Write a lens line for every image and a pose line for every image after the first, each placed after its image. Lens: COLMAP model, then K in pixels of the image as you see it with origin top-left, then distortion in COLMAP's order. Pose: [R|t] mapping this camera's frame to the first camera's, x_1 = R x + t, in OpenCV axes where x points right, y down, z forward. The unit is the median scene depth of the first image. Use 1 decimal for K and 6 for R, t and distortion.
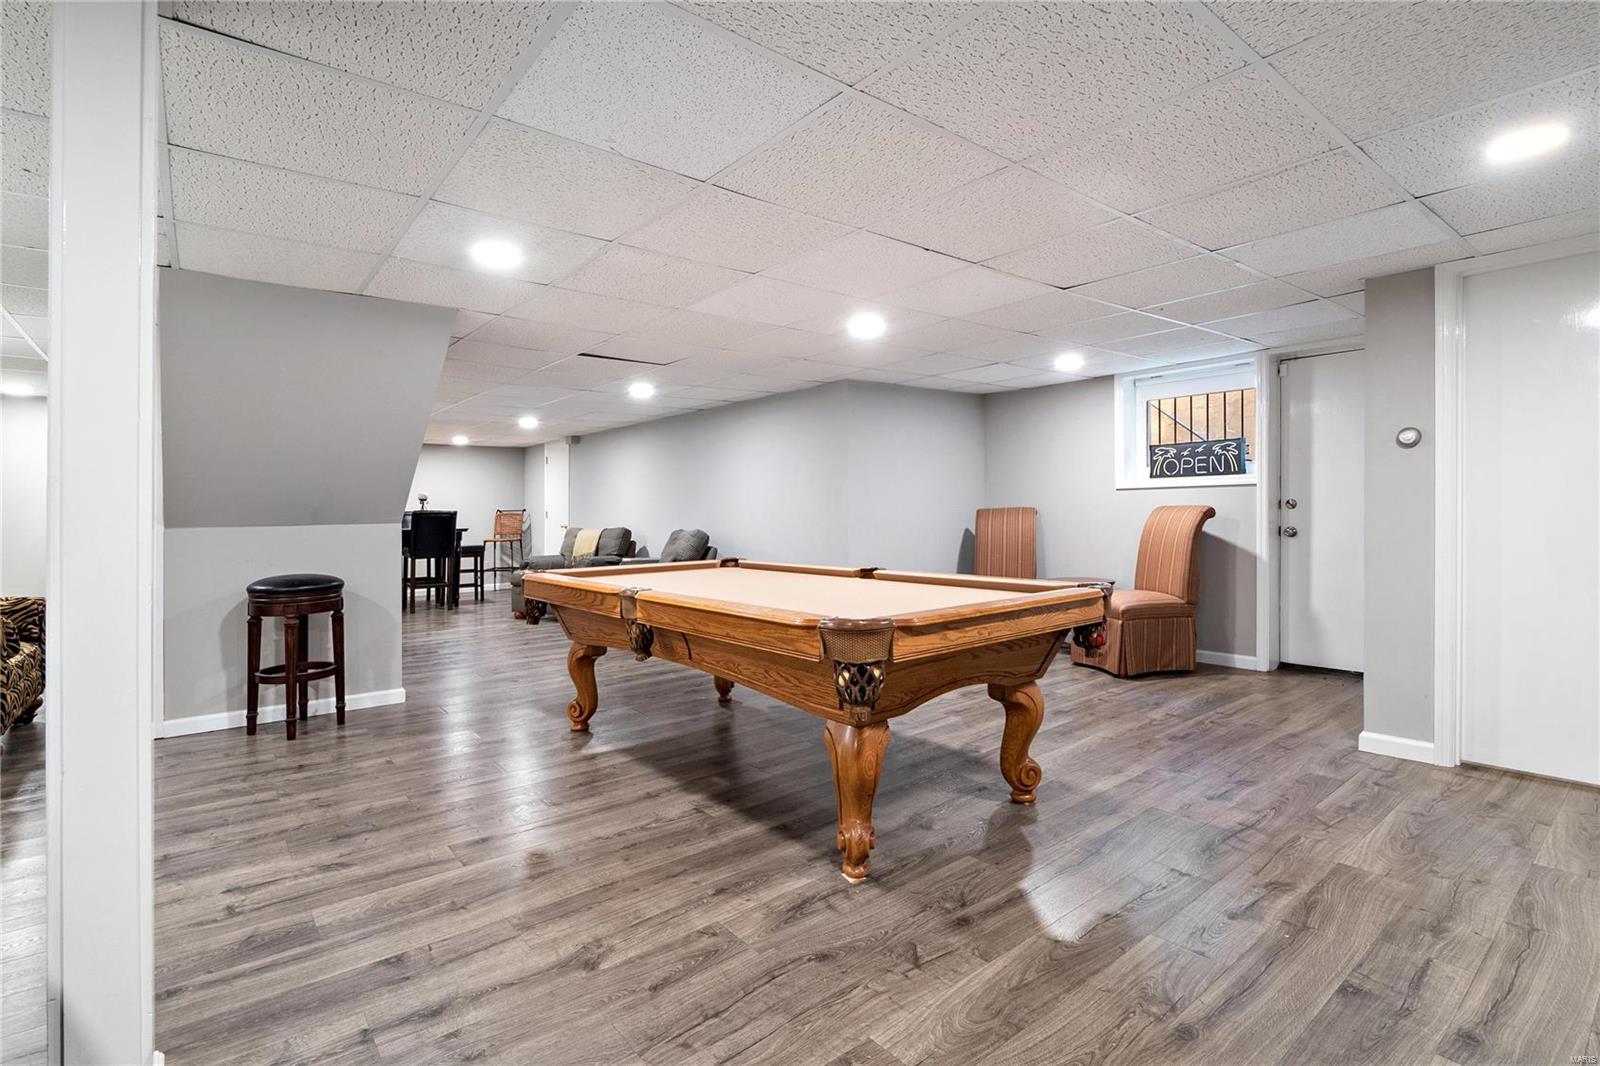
lens RADIAL K [[746.7, 0, 805.9], [0, 746.7, 539.0], [0, 0, 1]] dist [-0.010594, -0.000806]
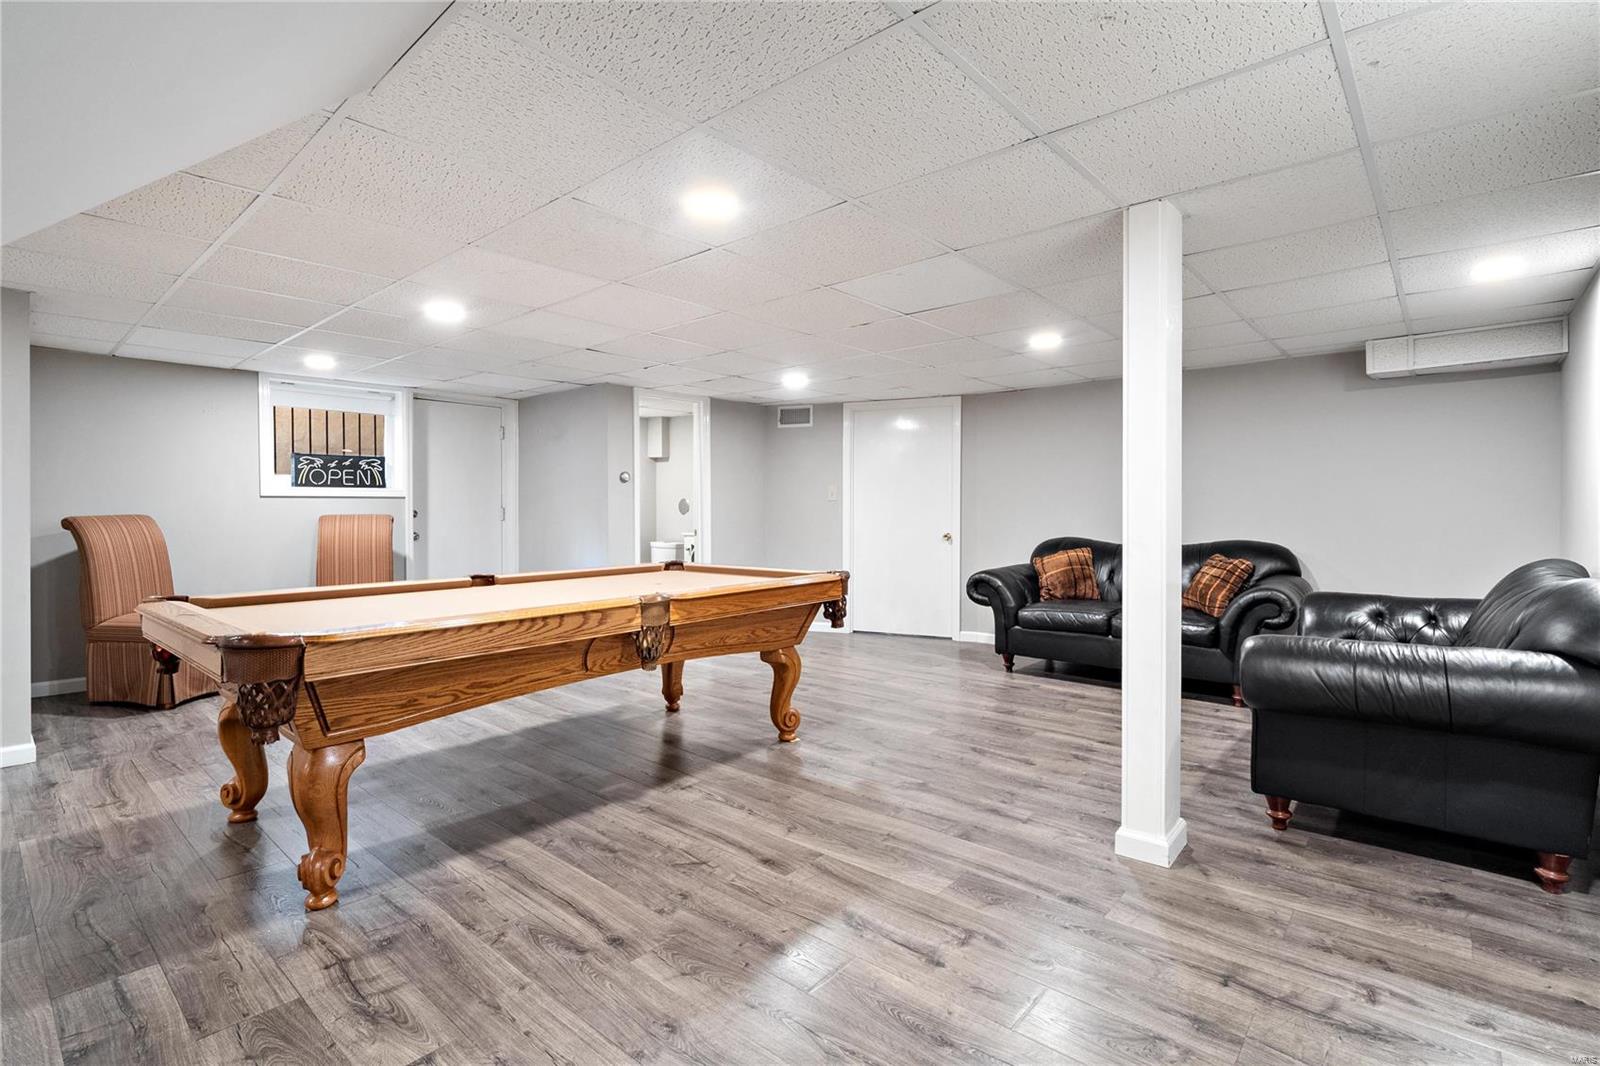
lens RADIAL K [[746.7, 0, 807.3], [0, 746.7, 519.7], [0, 0, 1]] dist [-0.010594, -0.000806]
pose [[-0.169599, 0.004448, 0.985503, -0.669167], [0.048338, 0.998824, 0.003810, -0.009435], [-0.984327, 0.048283, -0.169614, 0.537795]]
